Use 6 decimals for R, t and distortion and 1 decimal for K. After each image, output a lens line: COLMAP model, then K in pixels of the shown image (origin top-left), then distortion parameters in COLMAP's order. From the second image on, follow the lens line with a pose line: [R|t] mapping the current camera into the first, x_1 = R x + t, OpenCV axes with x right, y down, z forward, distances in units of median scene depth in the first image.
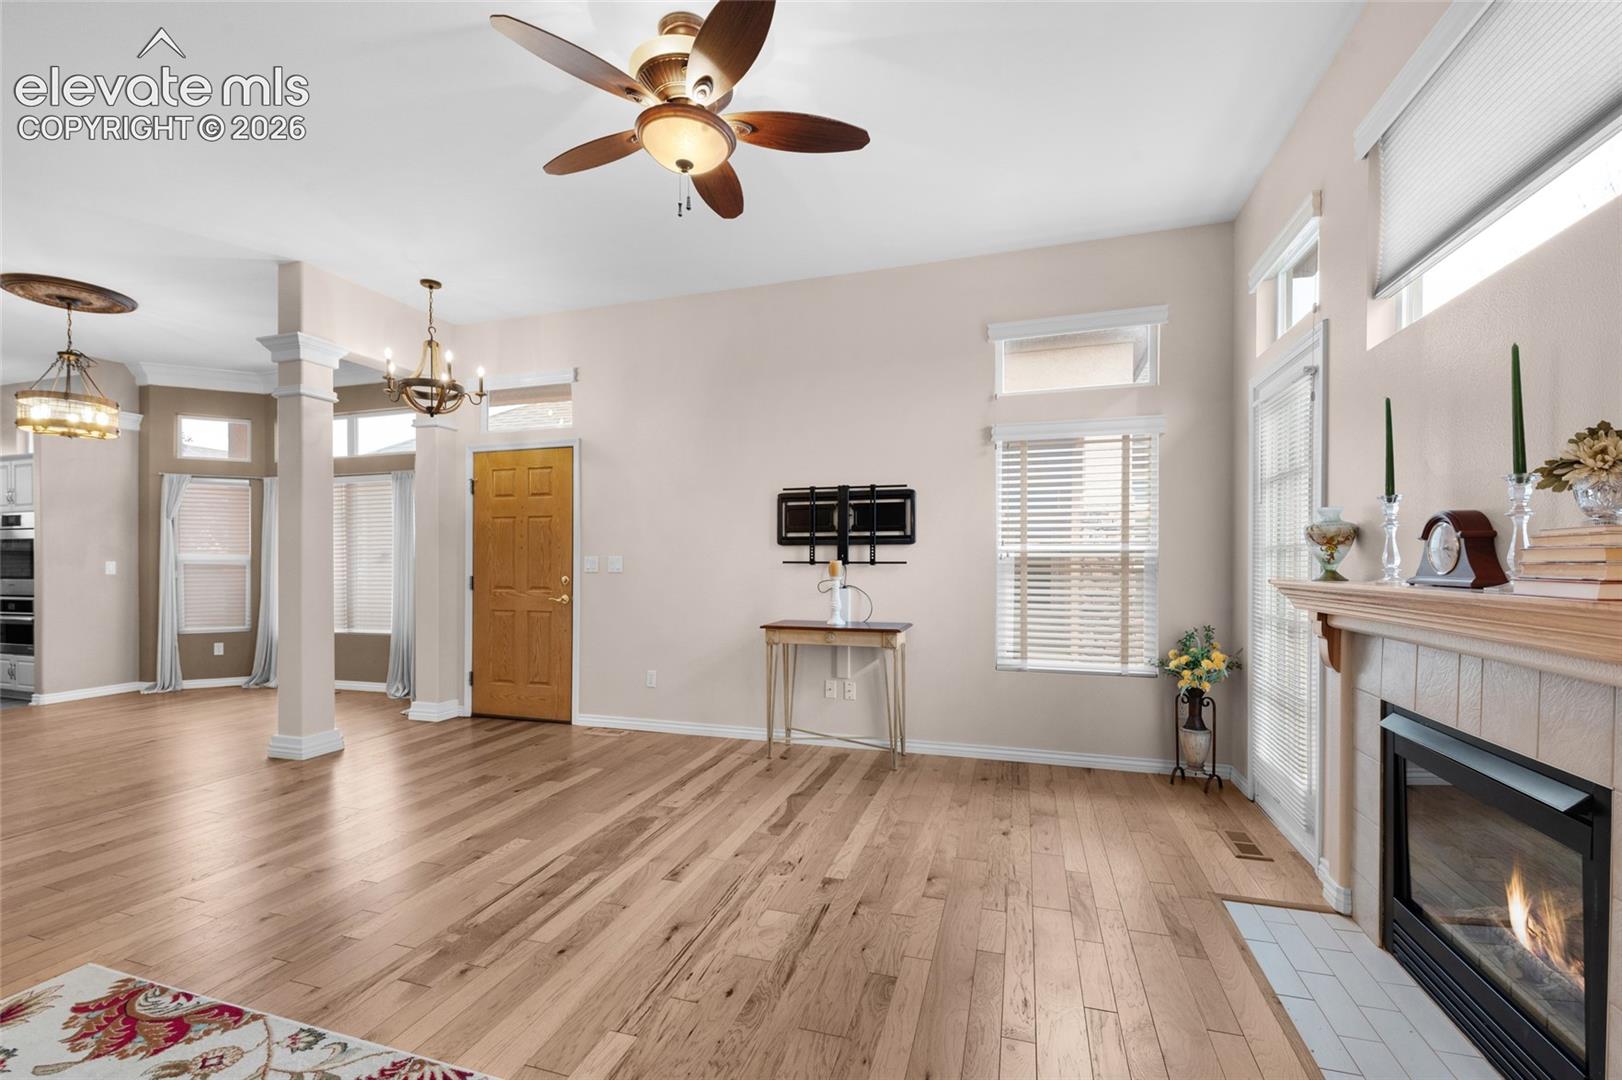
lens RADIAL K [[684.2, 0, 811.6], [0, 684.2, 556.4], [0, 0, 1]] dist [0.002327, -0.002049]
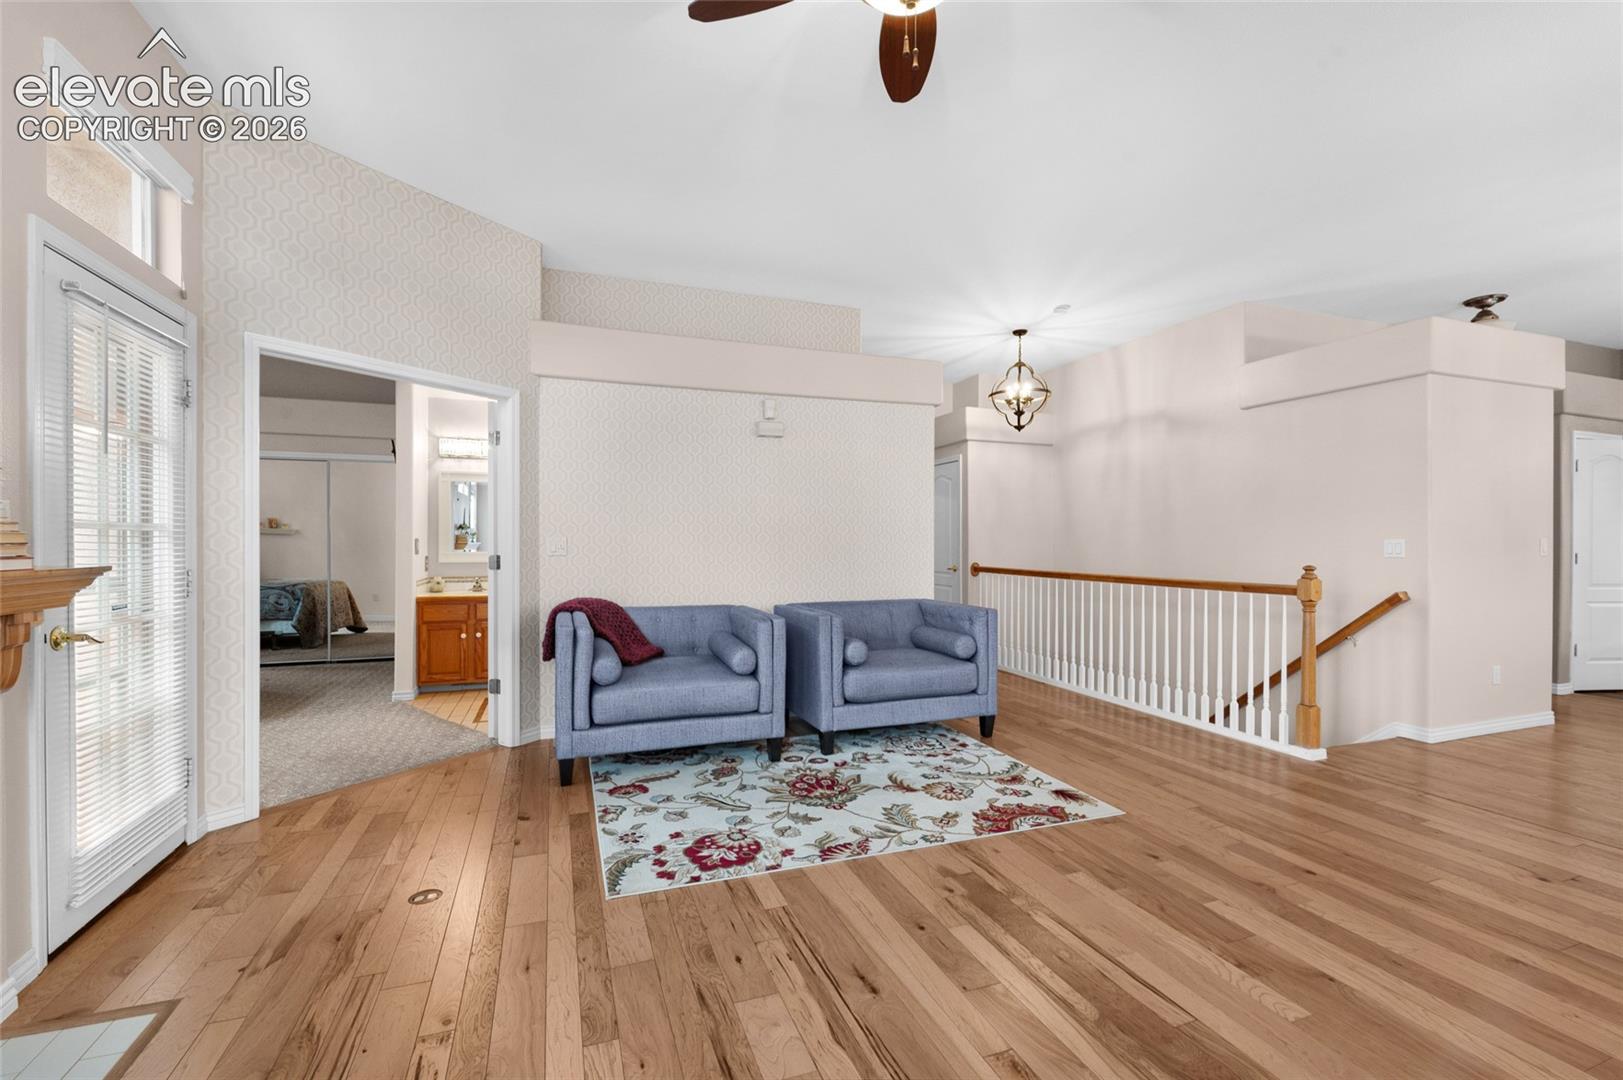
lens RADIAL K [[684.6, 0, 797.7], [0, 684.6, 541.4], [0, 0, 1]] dist [0.002327, -0.002049]
pose [[-0.800426, 0.002459, -0.599426, 0.185813], [0.004137, 0.999990, -0.001422, 0.003331], [0.599417, -0.003618, -0.800429, 0.820529]]
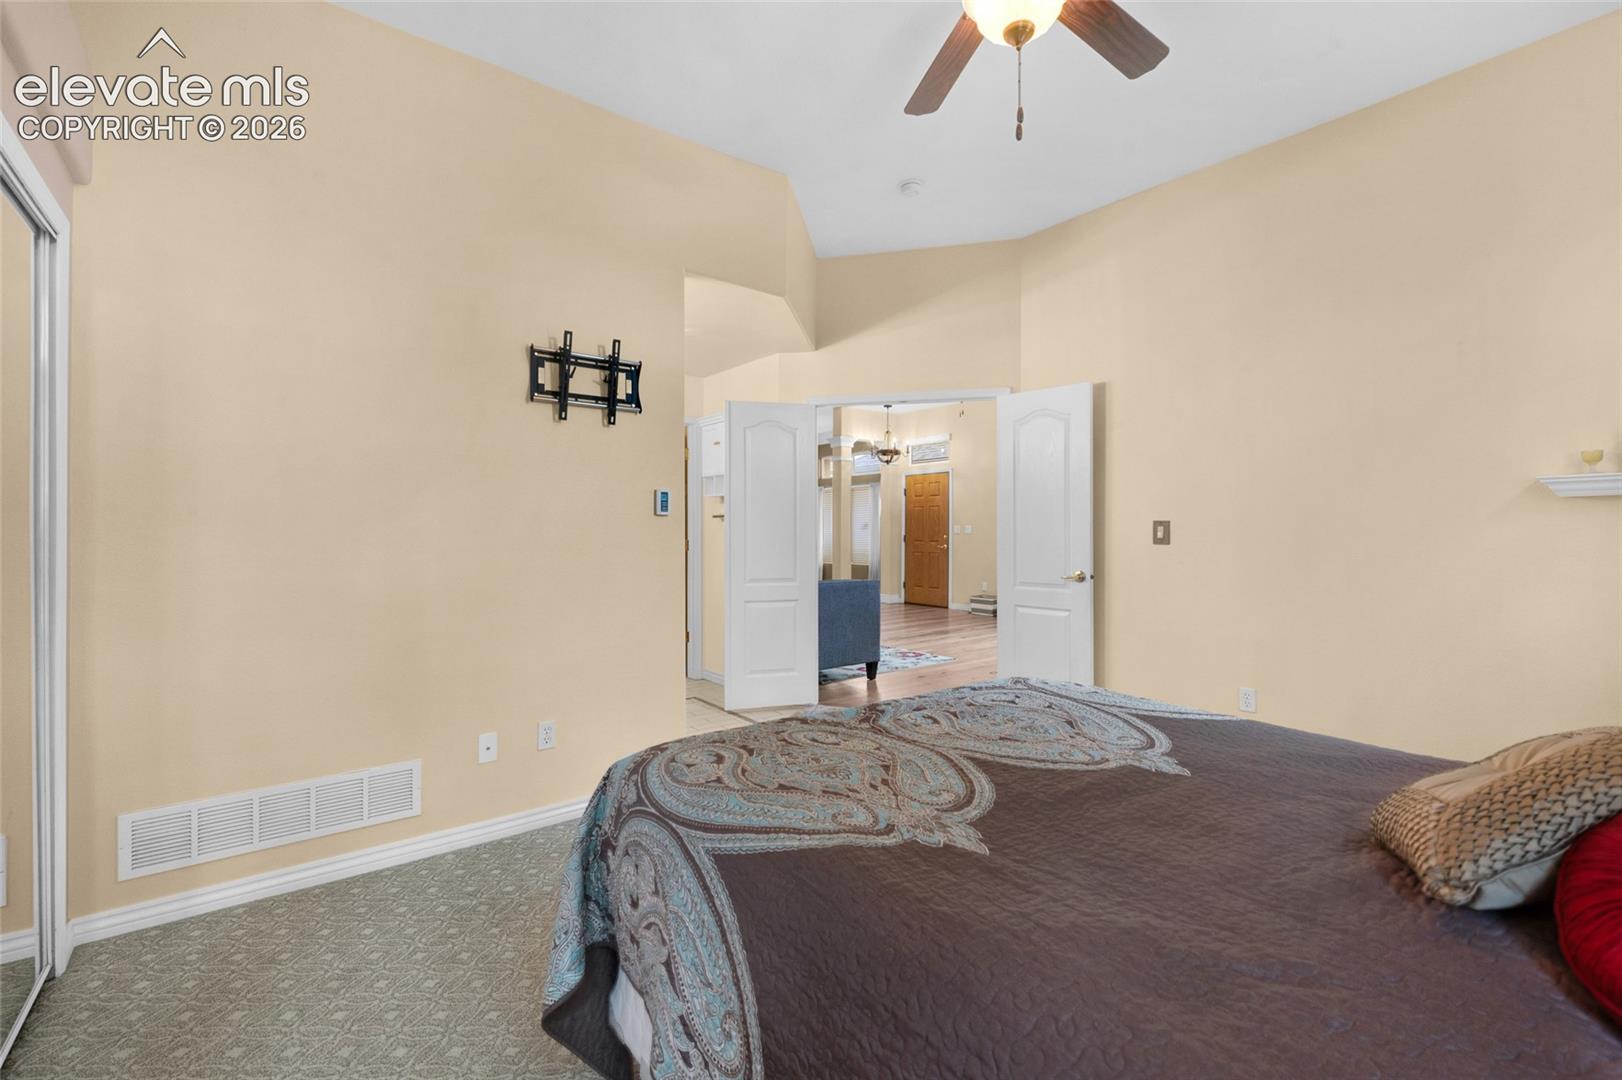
lens RADIAL K [[684.2, 0, 806.1], [0, 684.2, 530.2], [0, 0, 1]] dist [0.002327, -0.002049]
pose [[0.810790, 0.010106, -0.585249, 0.572063], [-0.000387, 0.999860, 0.016730, -0.023731], [0.585337, -0.013338, 0.810681, -1.029893]]
